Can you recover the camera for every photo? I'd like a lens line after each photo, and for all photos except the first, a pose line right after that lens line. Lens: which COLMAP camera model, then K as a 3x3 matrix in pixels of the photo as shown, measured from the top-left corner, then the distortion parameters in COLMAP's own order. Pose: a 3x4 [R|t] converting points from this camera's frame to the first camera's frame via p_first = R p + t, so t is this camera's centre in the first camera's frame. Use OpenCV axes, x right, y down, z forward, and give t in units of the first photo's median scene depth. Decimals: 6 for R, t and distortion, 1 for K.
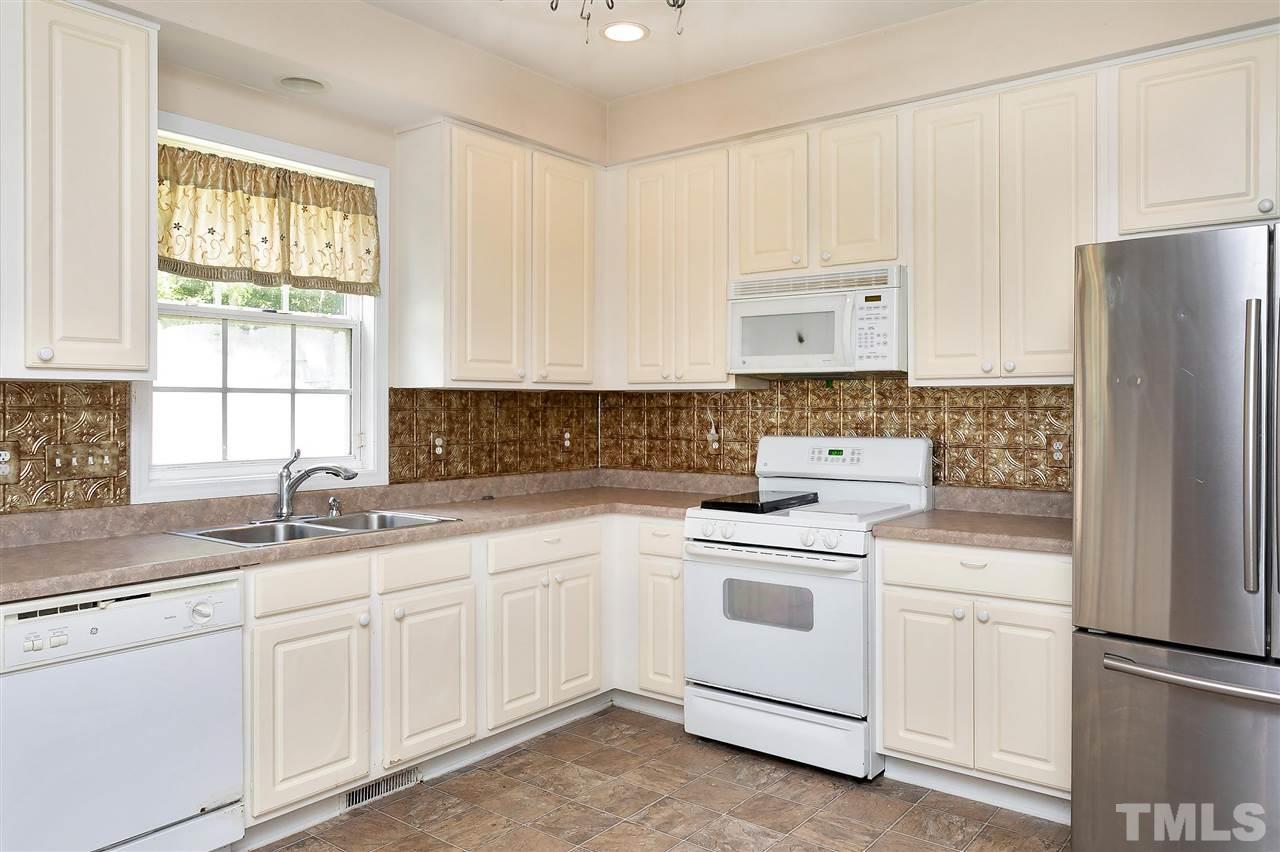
lens RADIAL K [[907.2, 0, 639.1], [0, 907.2, 423.1], [0, 0, 1]] dist [0.005817, 0.000417]
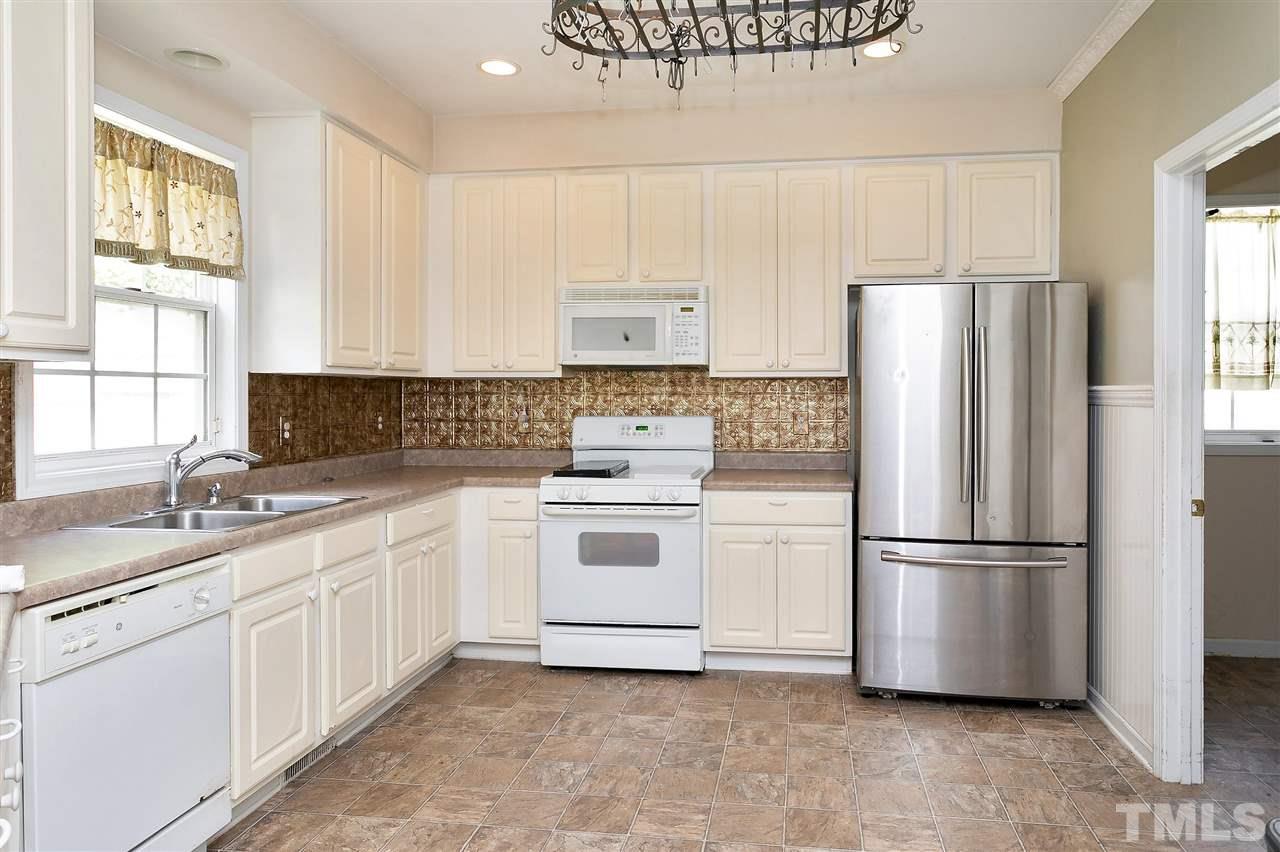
lens RADIAL K [[855.7, 0, 640.6], [0, 855.7, 420.5], [0, 0, 1]] dist [0.000142, 0.003461]
pose [[0.860261, -0.015338, 0.509623, -0.421472], [0.008770, 0.999845, 0.015289, 0.003407], [-0.509778, -0.008684, 0.860262, -0.030614]]
